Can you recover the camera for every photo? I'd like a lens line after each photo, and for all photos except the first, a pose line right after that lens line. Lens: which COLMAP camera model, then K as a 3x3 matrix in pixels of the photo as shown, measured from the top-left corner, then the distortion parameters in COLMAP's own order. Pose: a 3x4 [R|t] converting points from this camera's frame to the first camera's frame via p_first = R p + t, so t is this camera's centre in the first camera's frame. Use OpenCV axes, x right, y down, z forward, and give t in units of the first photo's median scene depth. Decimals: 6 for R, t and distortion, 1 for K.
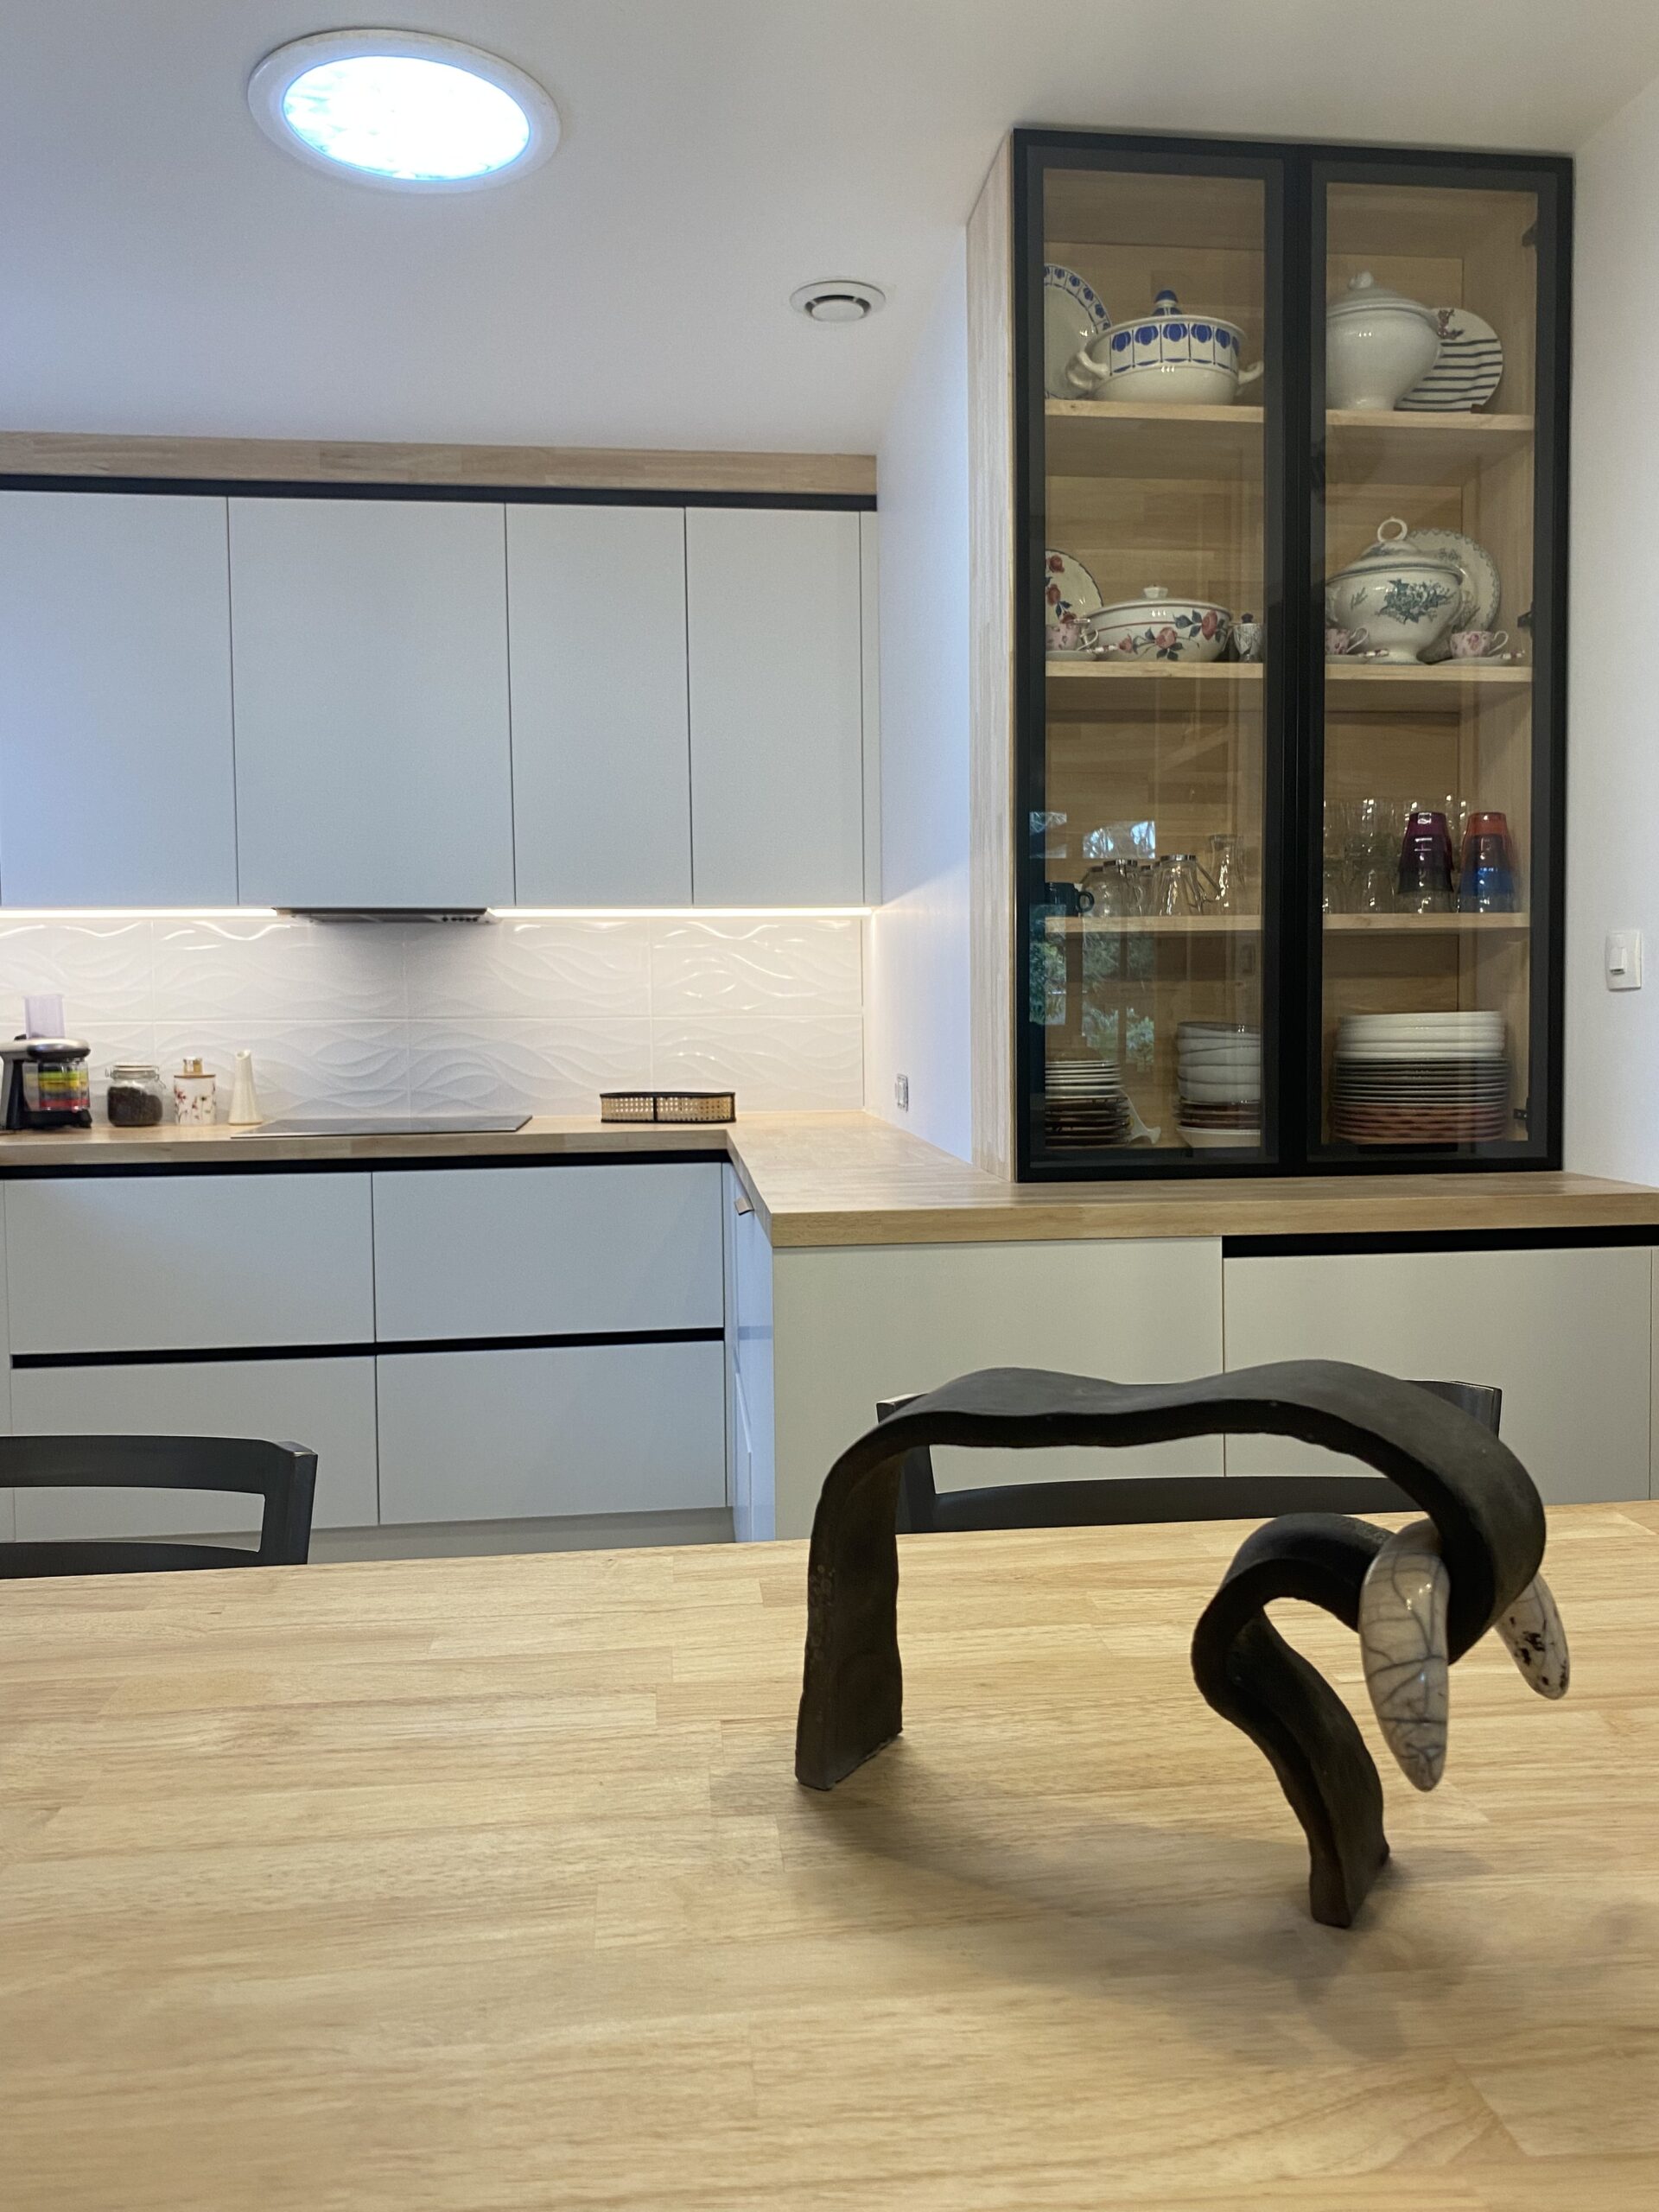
lens RADIAL K [[1697.3, 0, 847.5], [0, 1697.3, 1099.2], [0, 0, 1]] dist [0.006500, -0.011525]
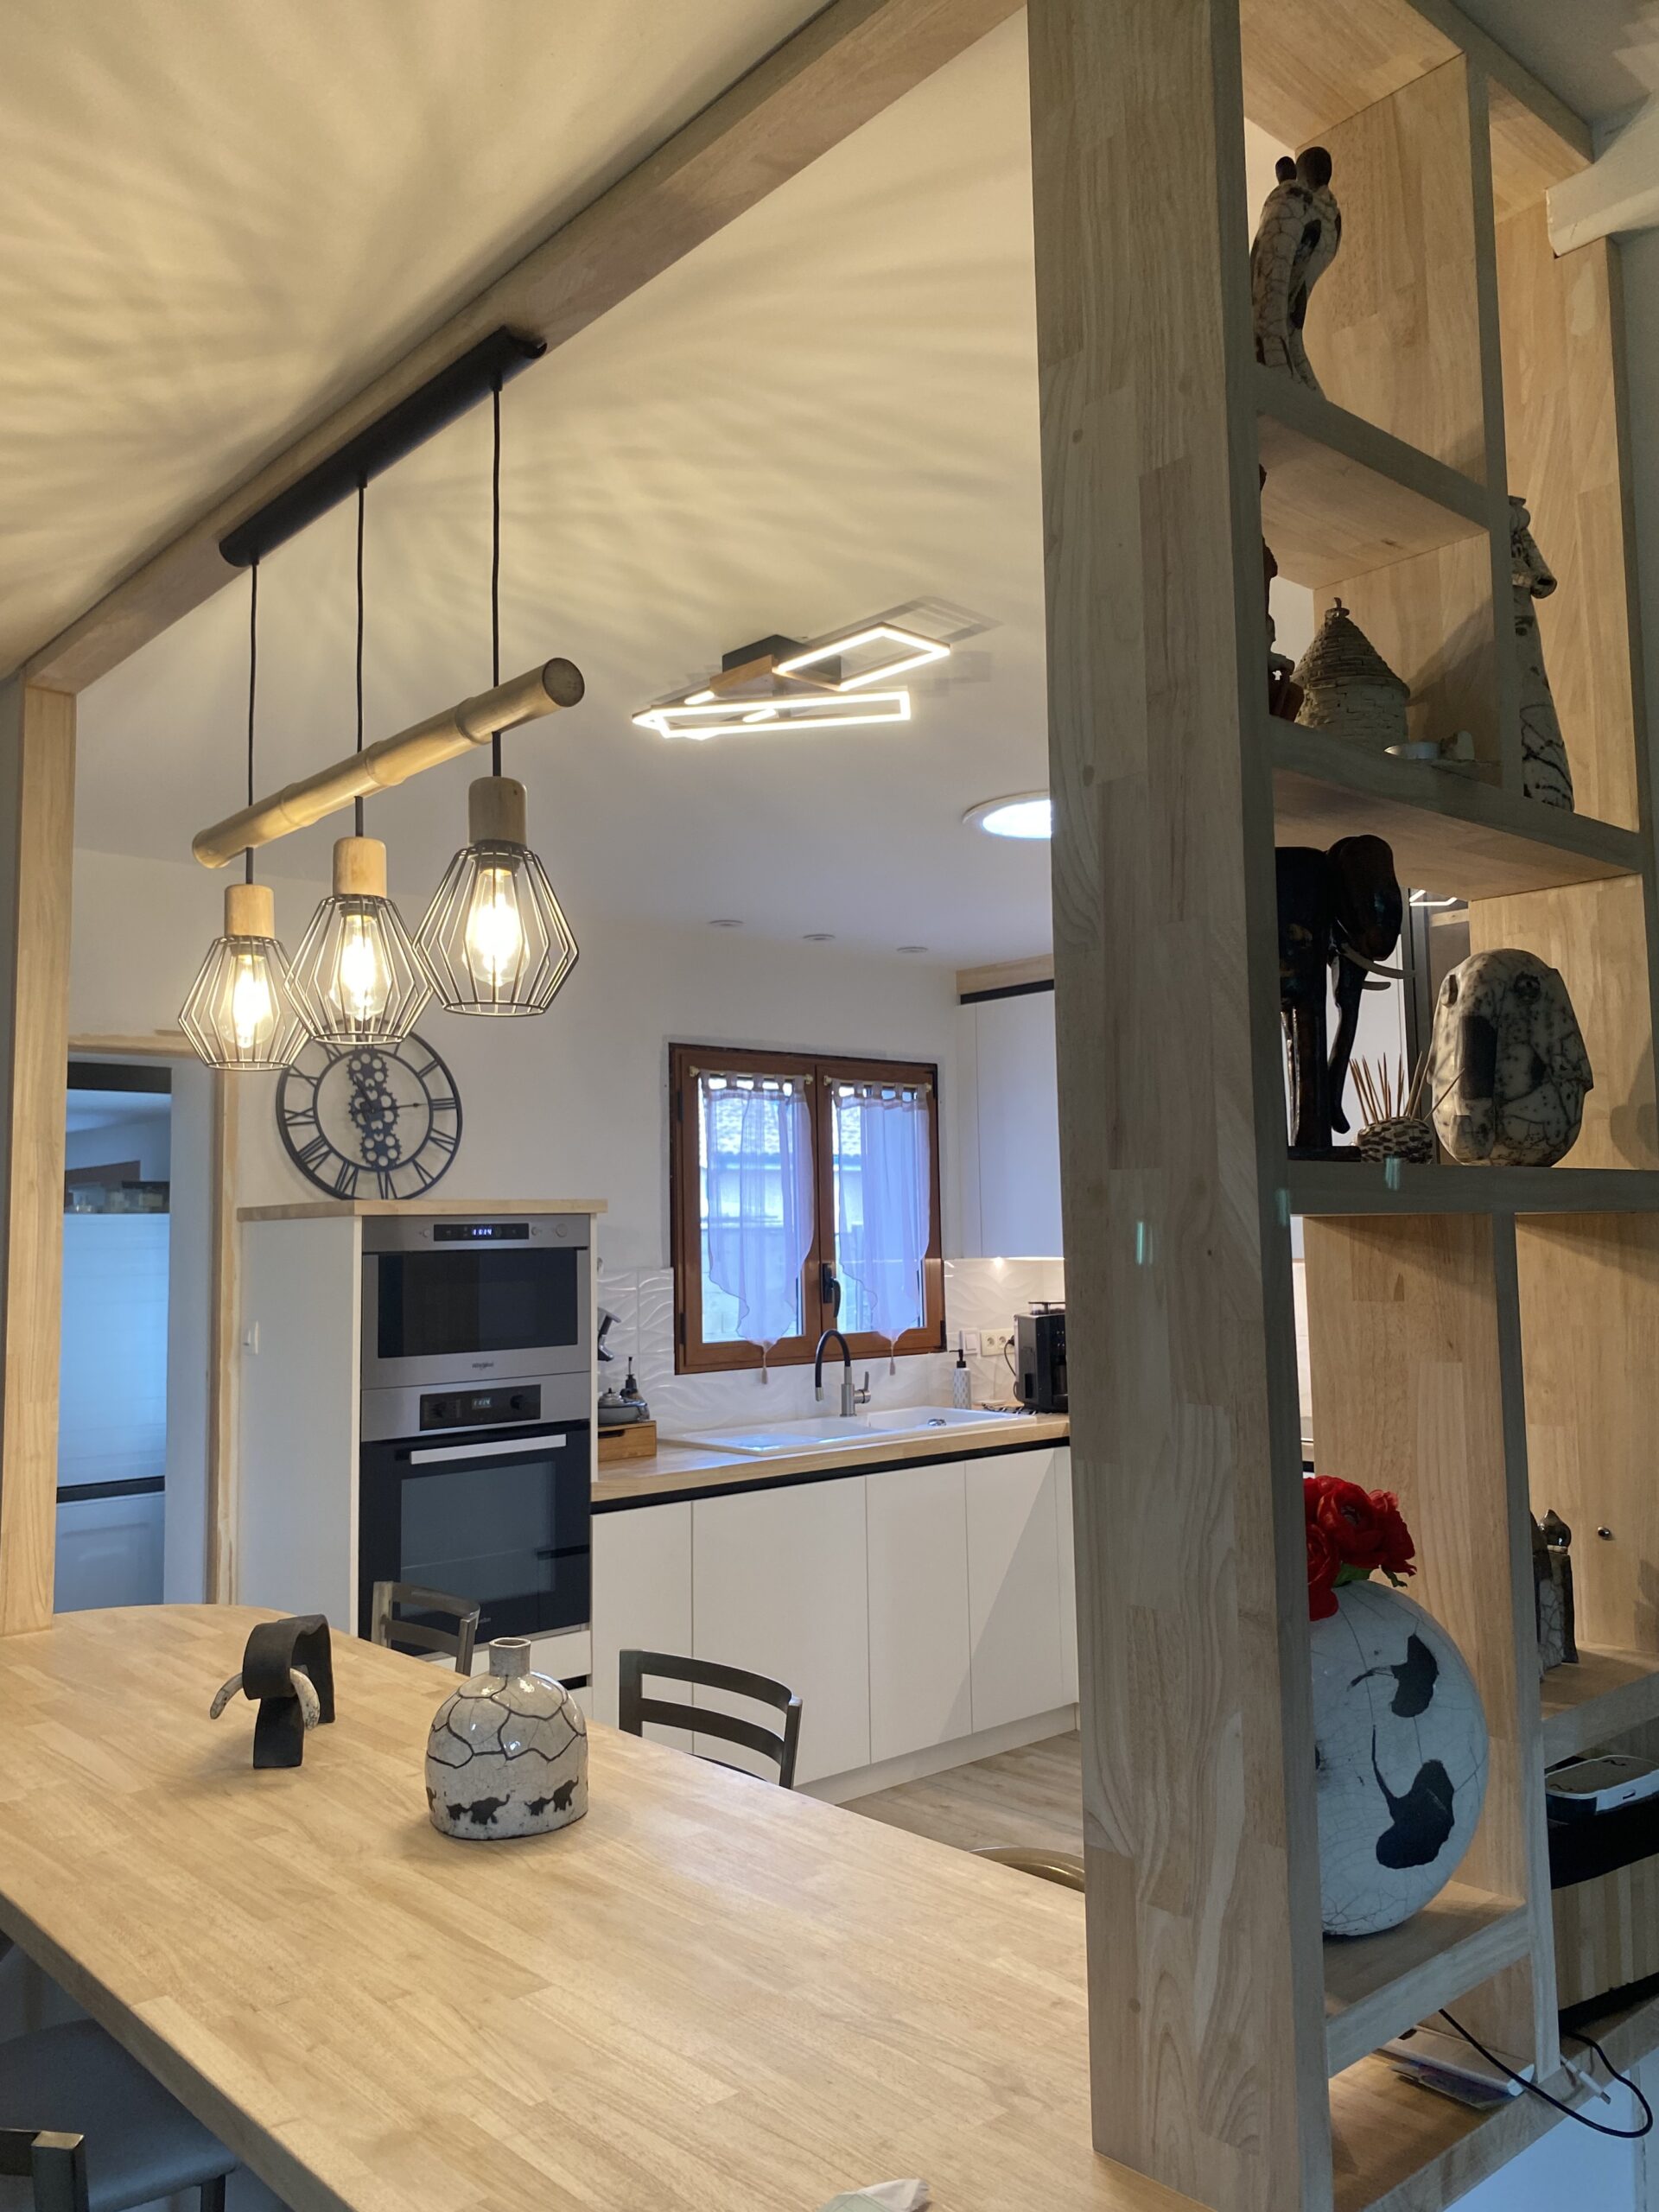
lens RADIAL K [[1704.9, 0, 837.1], [0, 1704.9, 1093.6], [0, 0, 1]] dist [0.002392, -0.007876]
pose [[0.574203, -0.066785, -0.815984, 0.800352], [-0.034132, 0.993848, -0.105361, -0.125903], [0.818001, 0.088350, 0.568392, -0.049882]]
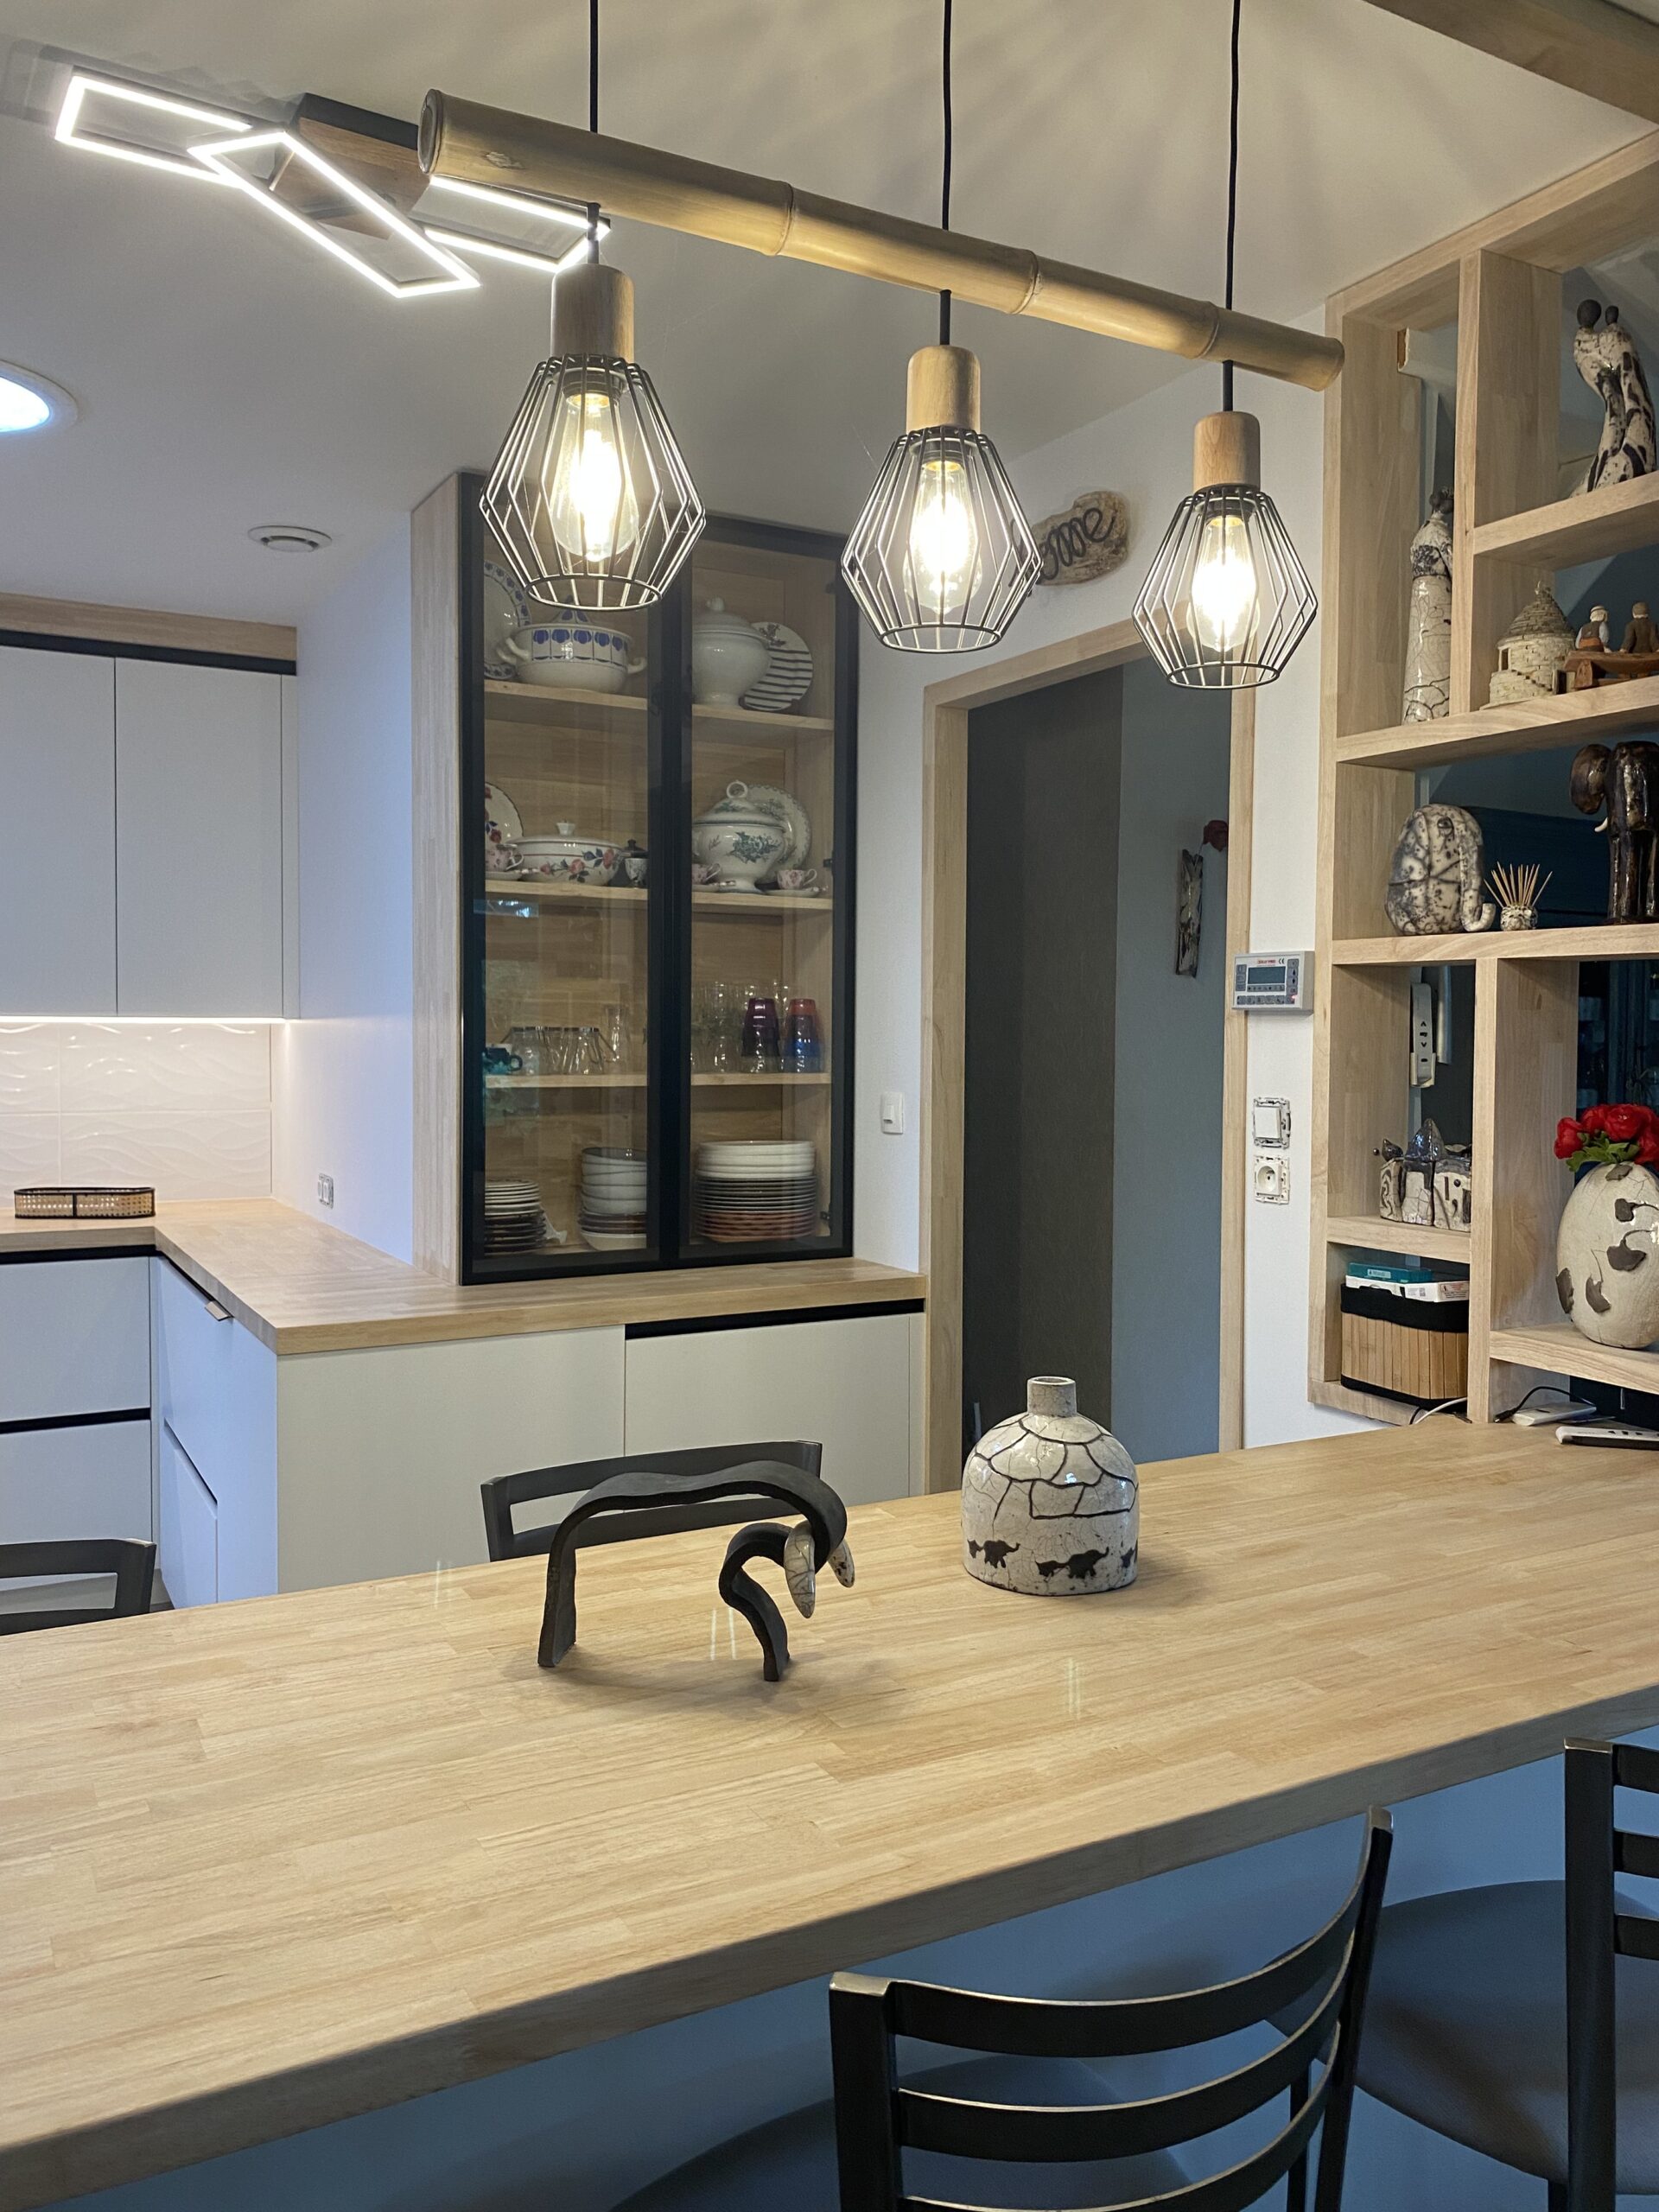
lens RADIAL K [[1665.3, 0, 837.7], [0, 1665.3, 1084.1], [0, 0, 1]] dist [0.193551, -0.488647]
pose [[0.925301, 0.007878, 0.379152, -0.114149], [0.001214, 0.999718, -0.023733, -0.068927], [-0.379232, 0.022421, 0.925030, -0.272621]]
